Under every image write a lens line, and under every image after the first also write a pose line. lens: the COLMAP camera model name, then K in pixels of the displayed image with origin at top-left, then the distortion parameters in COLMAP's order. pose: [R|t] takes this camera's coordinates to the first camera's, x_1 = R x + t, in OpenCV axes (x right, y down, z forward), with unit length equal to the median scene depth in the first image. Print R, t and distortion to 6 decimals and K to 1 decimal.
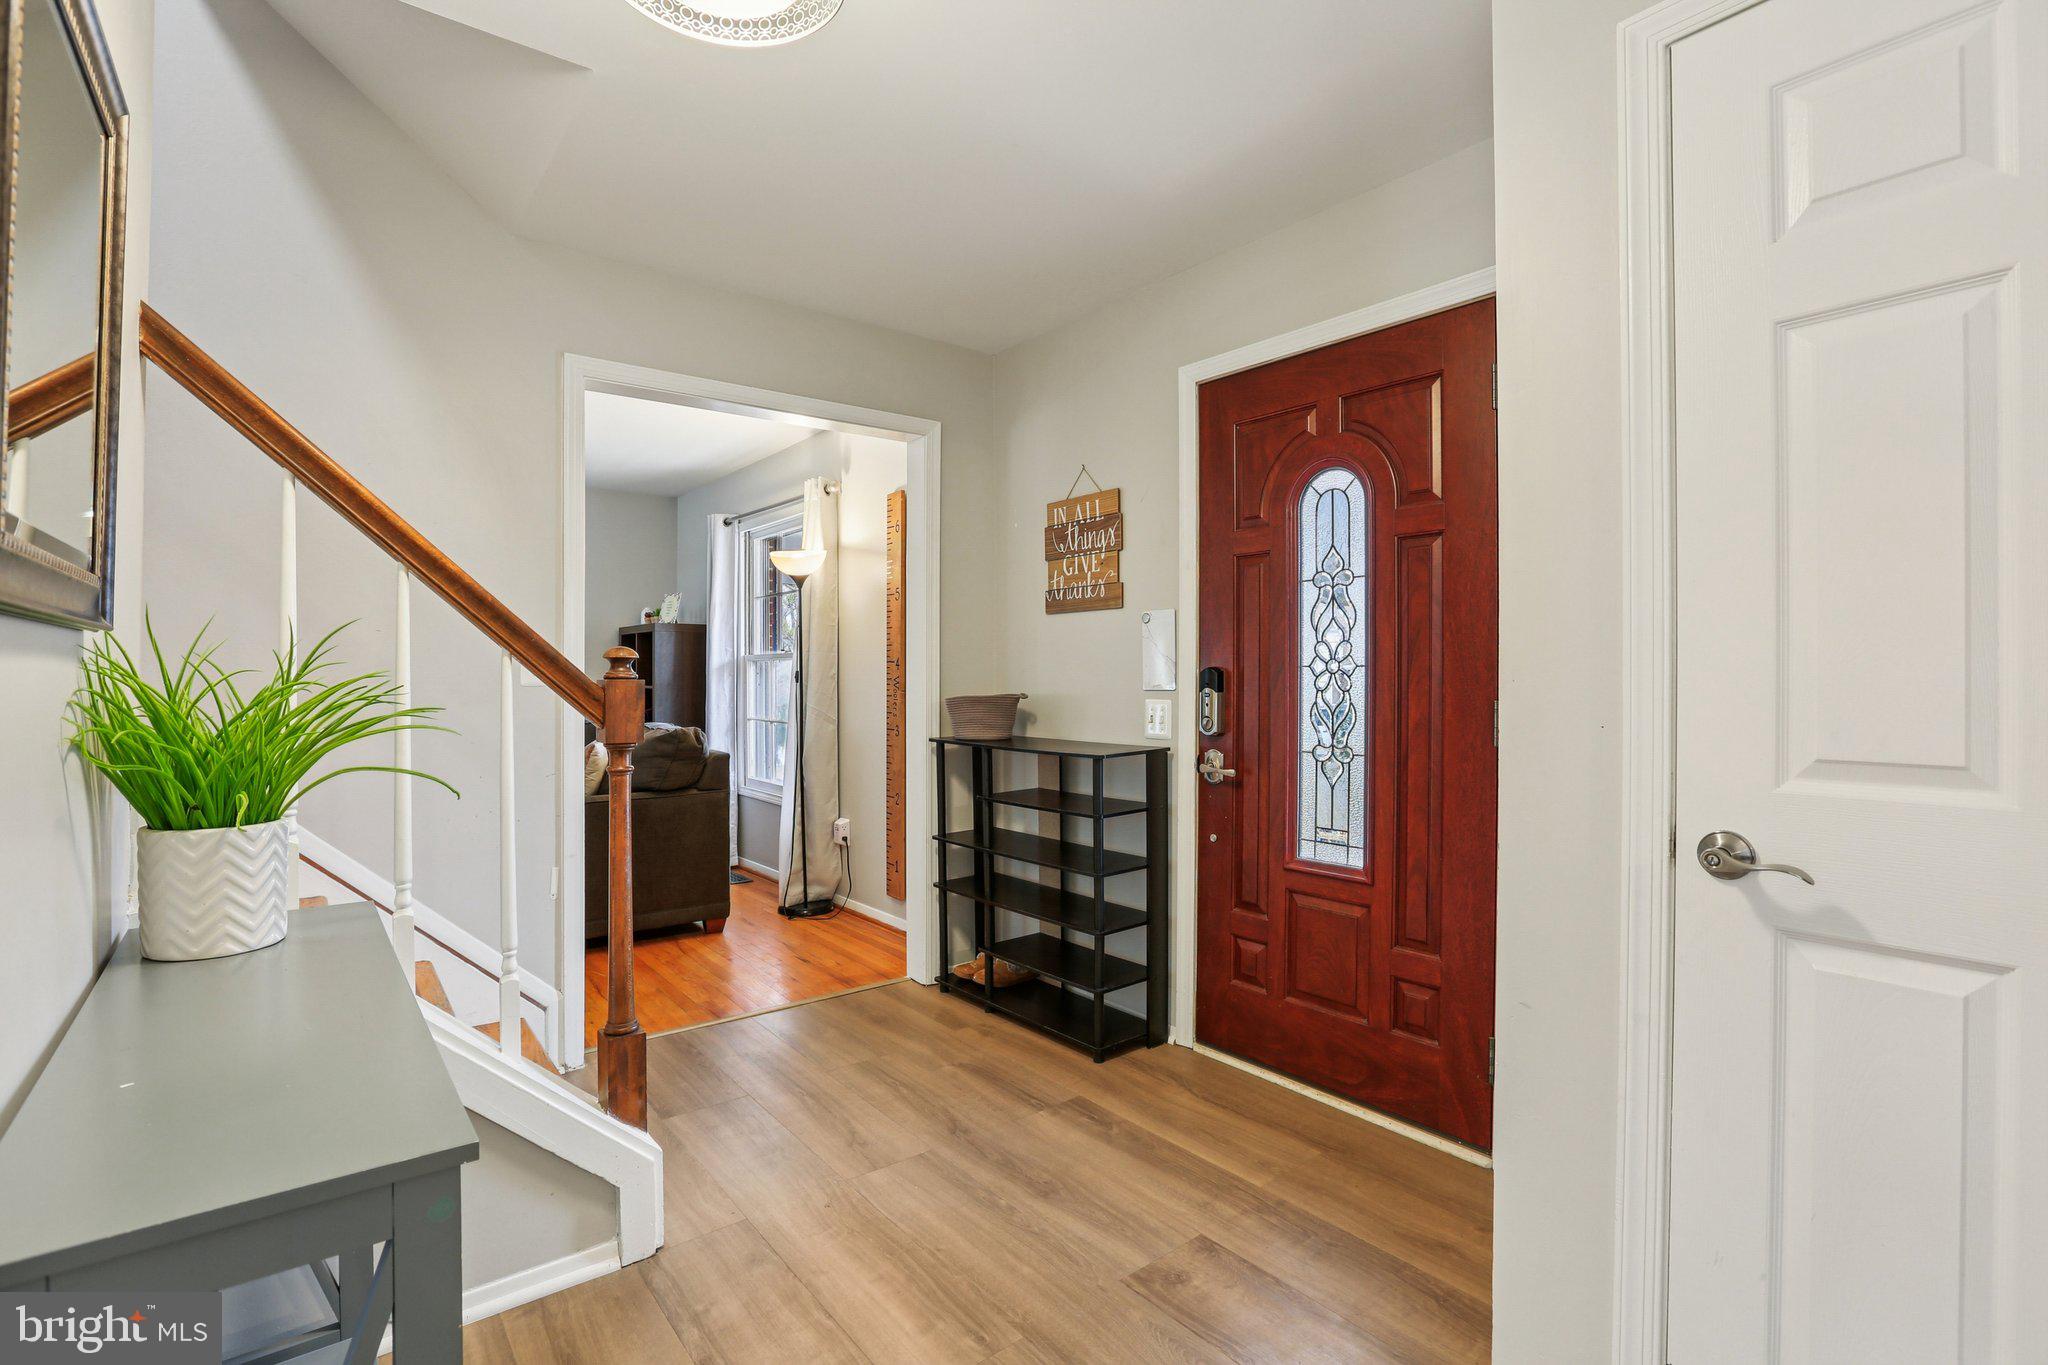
lens RADIAL K [[943.4, 0, 1024.0], [0, 943.4, 682.5], [0, 0, 1]] dist [-0.075593, 0.030813]
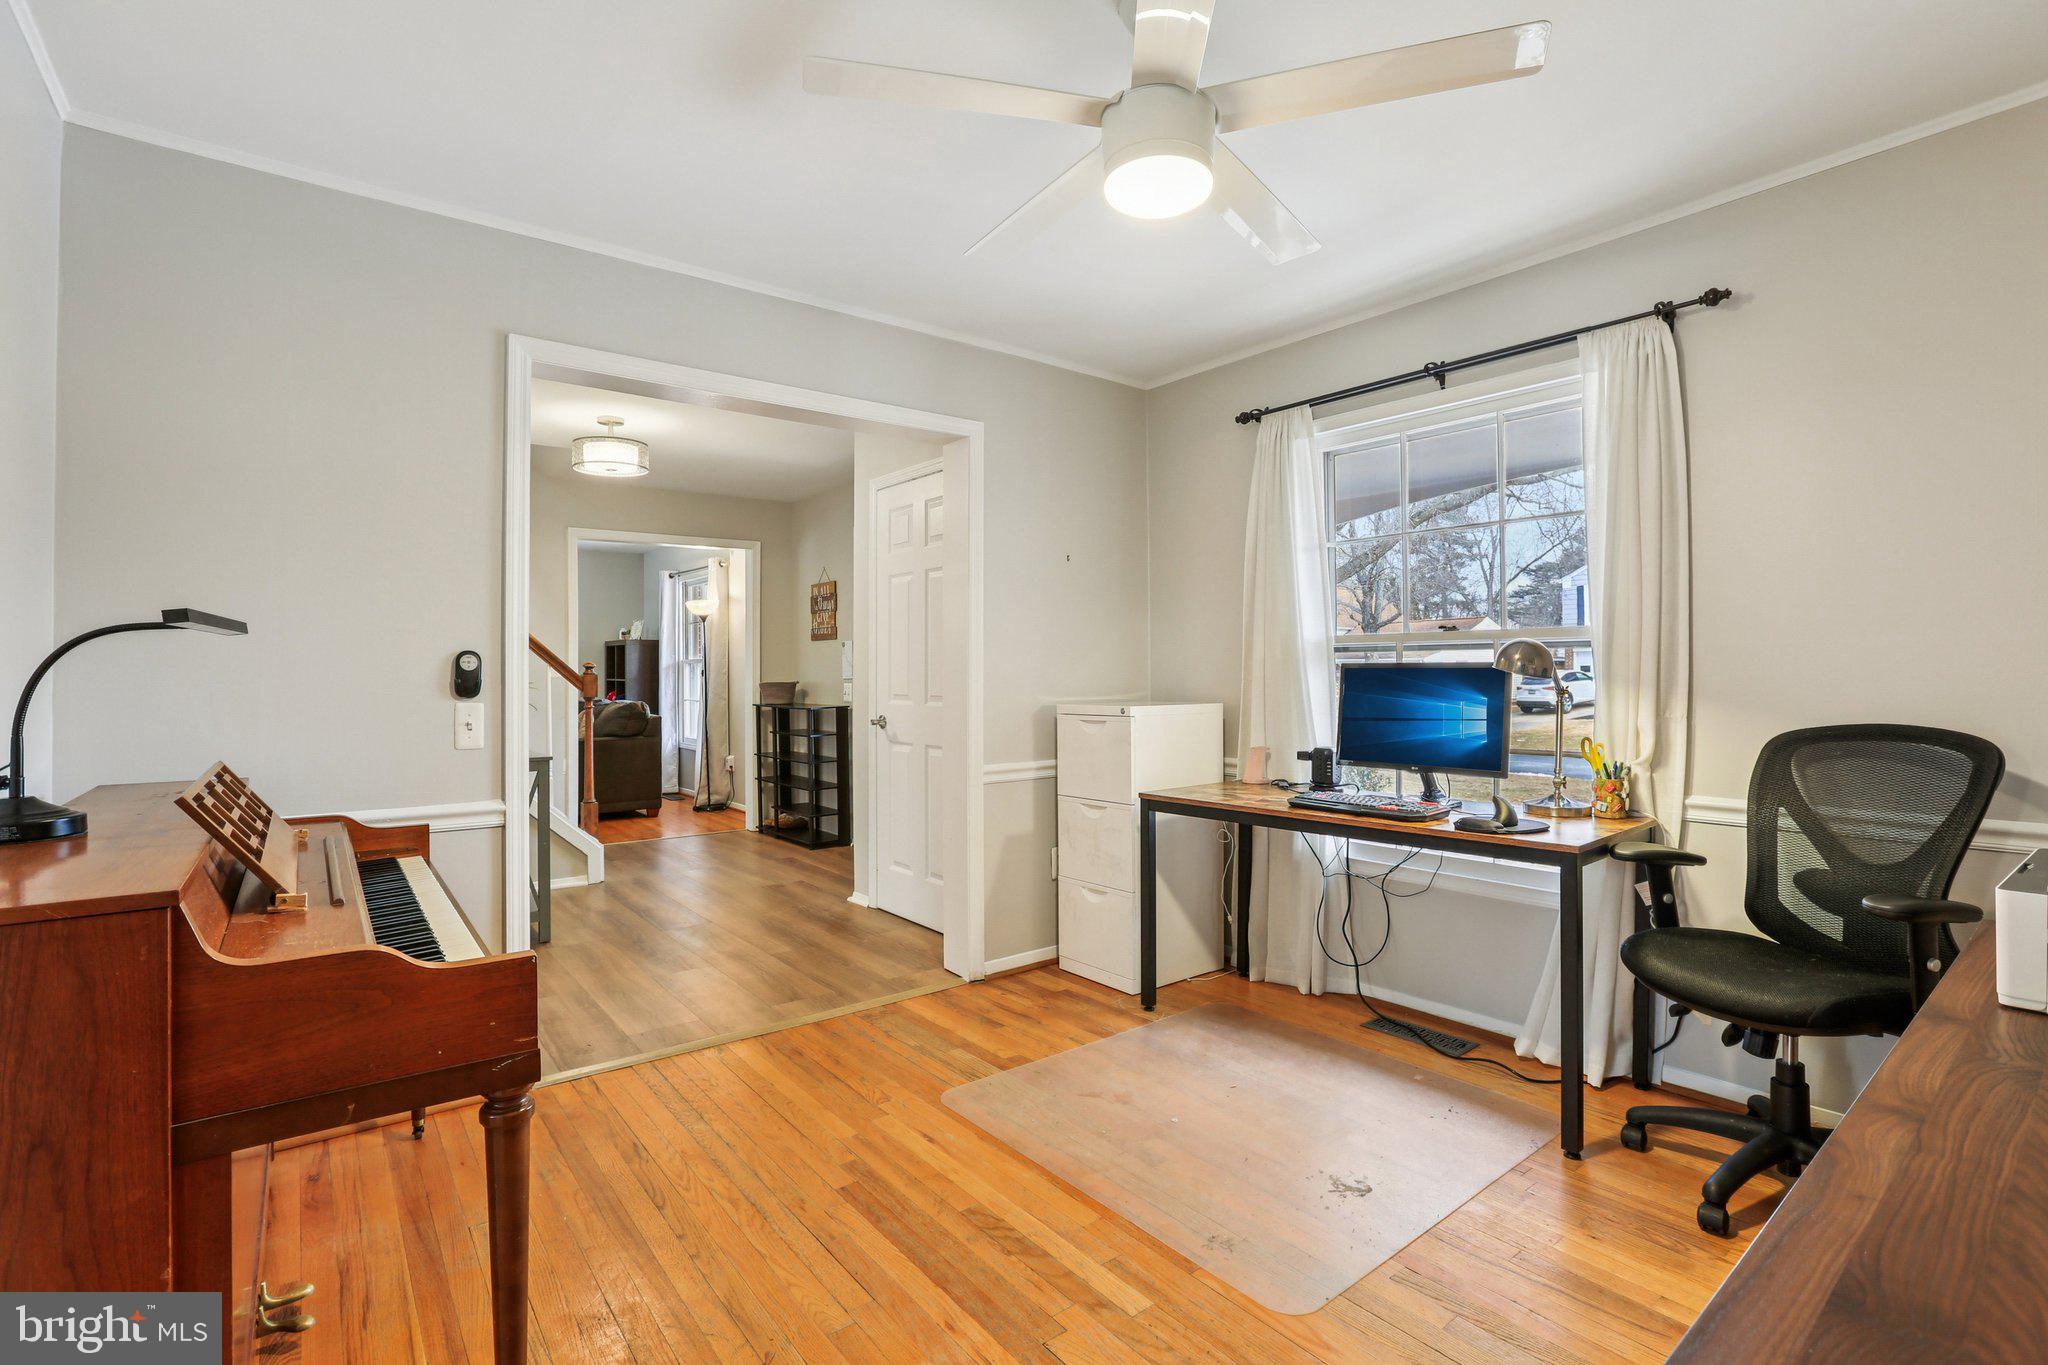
lens RADIAL K [[943.4, 0, 1024.0], [0, 943.4, 682.5], [0, 0, 1]] dist [-0.075593, 0.030813]
pose [[0.999983, -0.002644, -0.005223, 0.468143], [0.002667, 0.999987, 0.004241, 0.007029], [0.005211, -0.004255, 0.999977, -0.941202]]
